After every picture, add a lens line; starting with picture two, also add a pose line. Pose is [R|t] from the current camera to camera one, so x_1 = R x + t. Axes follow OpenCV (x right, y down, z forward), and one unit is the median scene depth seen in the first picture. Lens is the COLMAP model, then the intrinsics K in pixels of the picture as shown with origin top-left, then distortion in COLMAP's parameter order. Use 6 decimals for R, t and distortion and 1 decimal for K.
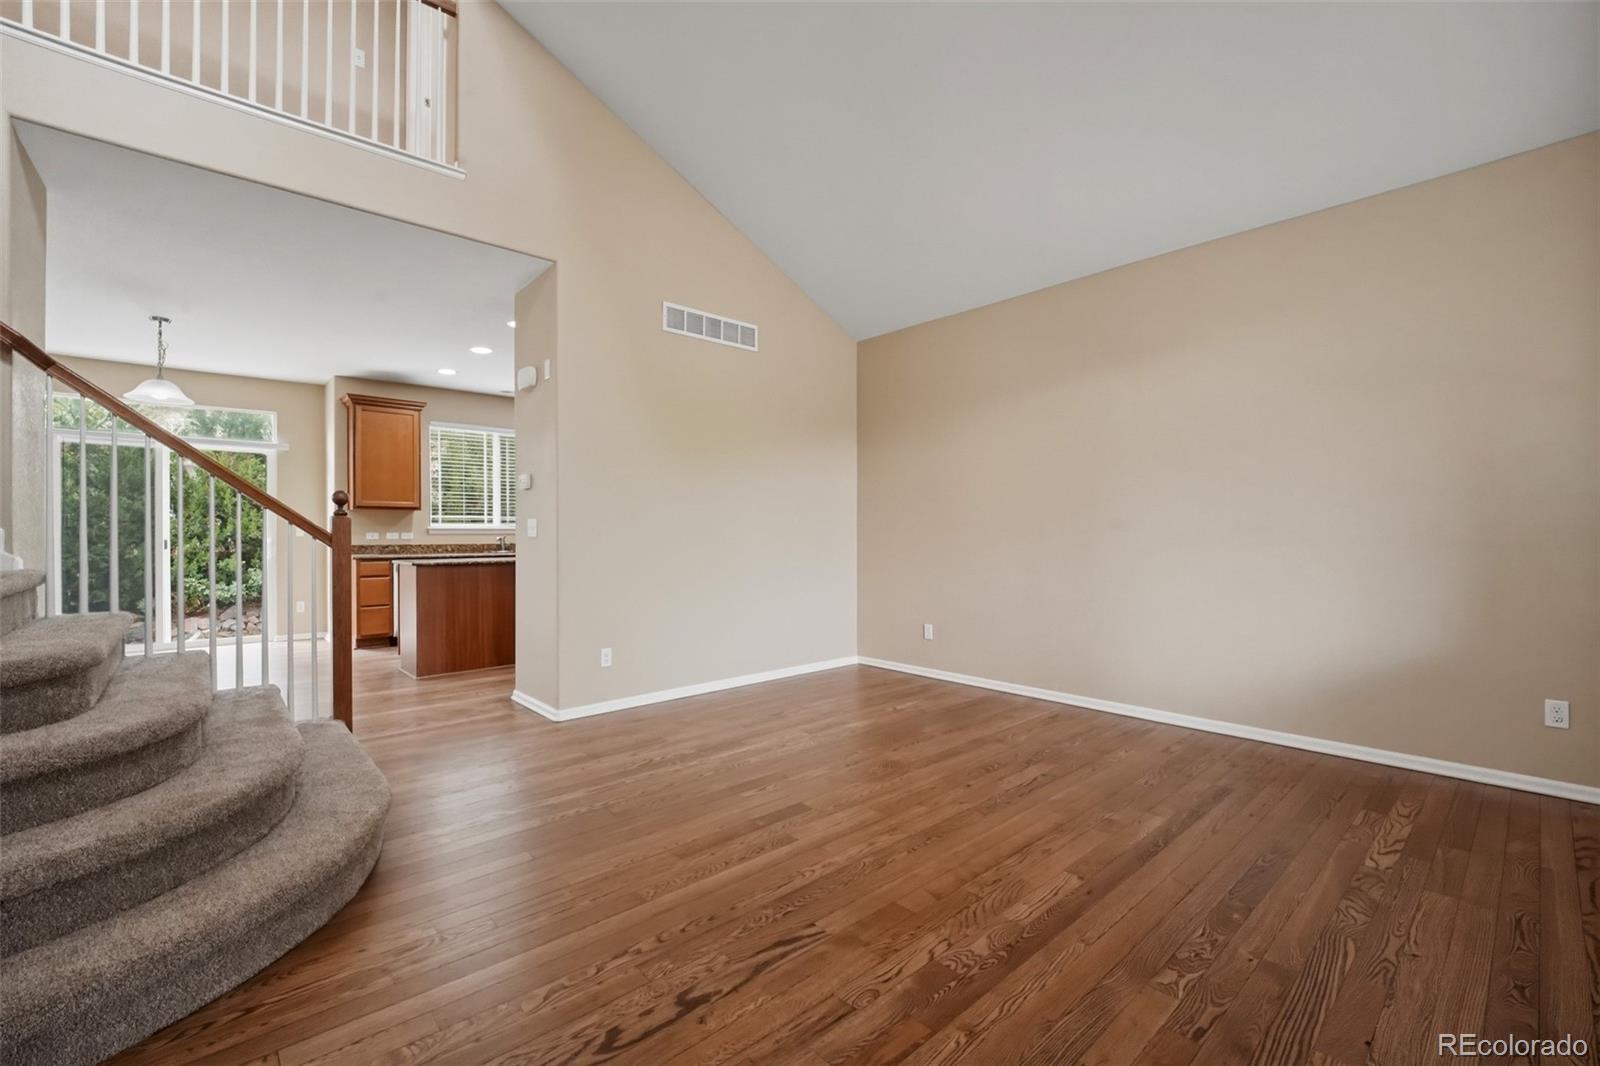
lens RADIAL K [[687.4, 0, 804.3], [0, 687.4, 530.7], [0, 0, 1]] dist [0.002879, -0.000269]
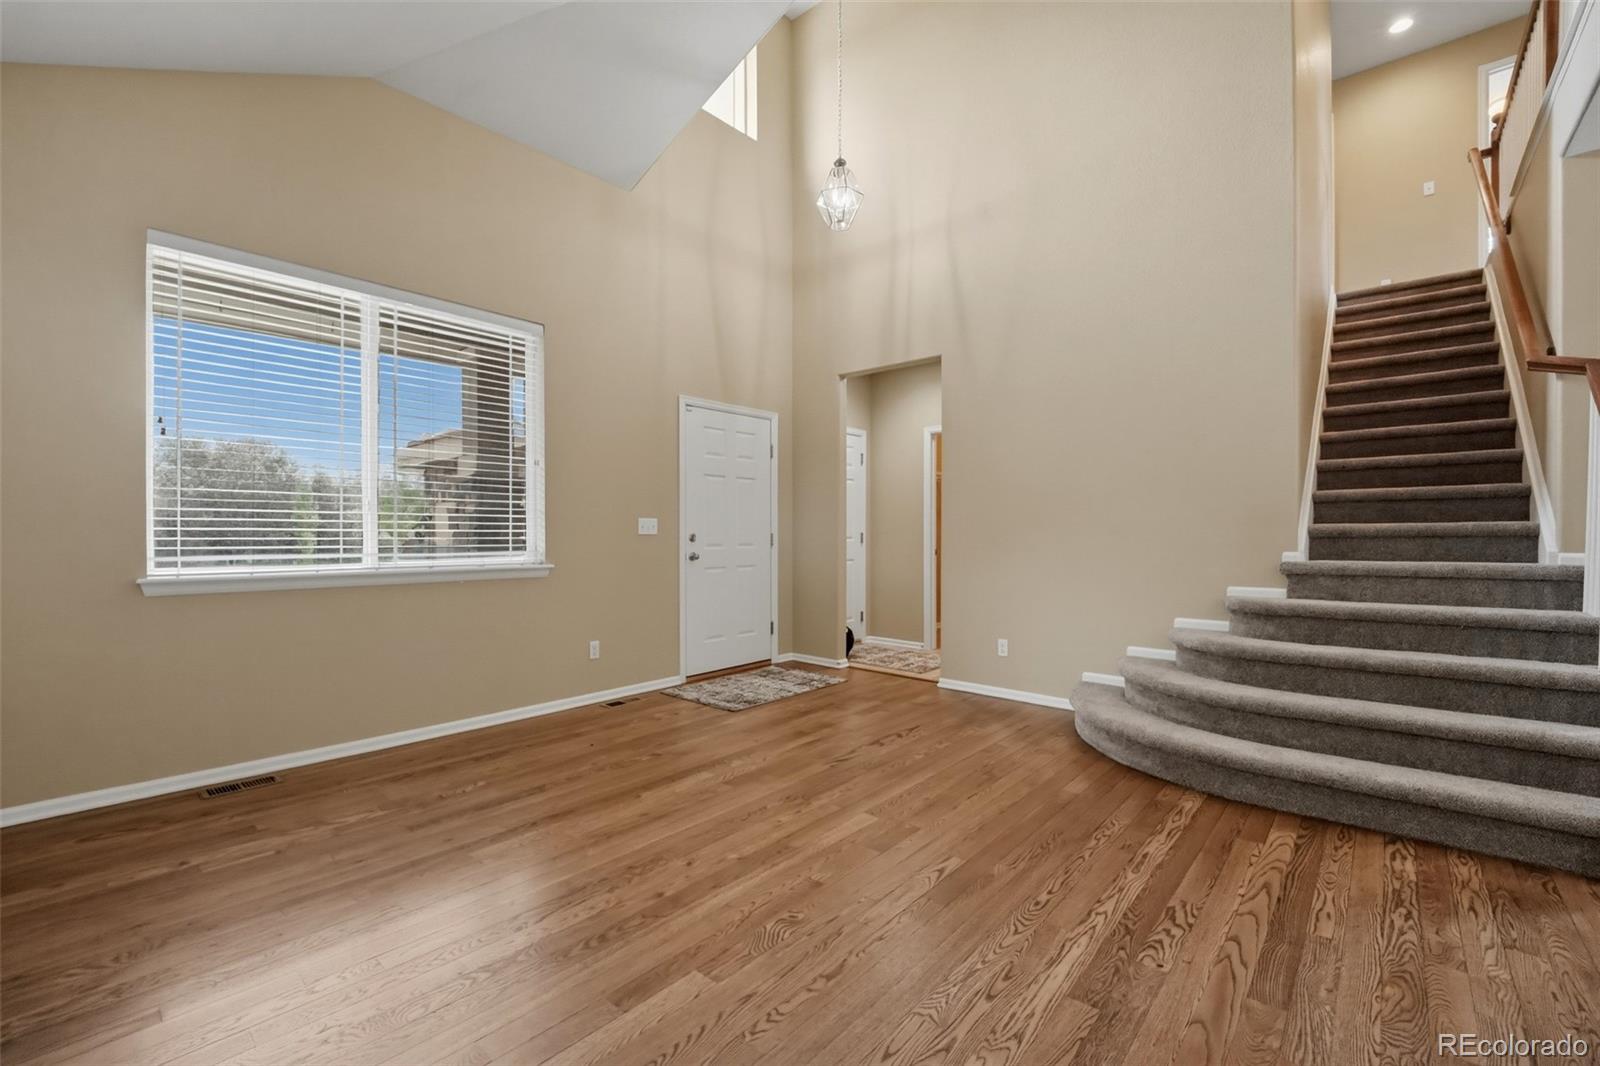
lens RADIAL K [[687.4, 0, 804.3], [0, 687.4, 530.7], [0, 0, 1]] dist [0.002879, -0.000269]
pose [[-0.993132, -0.000083, -0.117002, 0.214667], [-0.000016, 1.000000, -0.000574, -0.000573], [0.117002, -0.000569, -0.993132, 2.076616]]
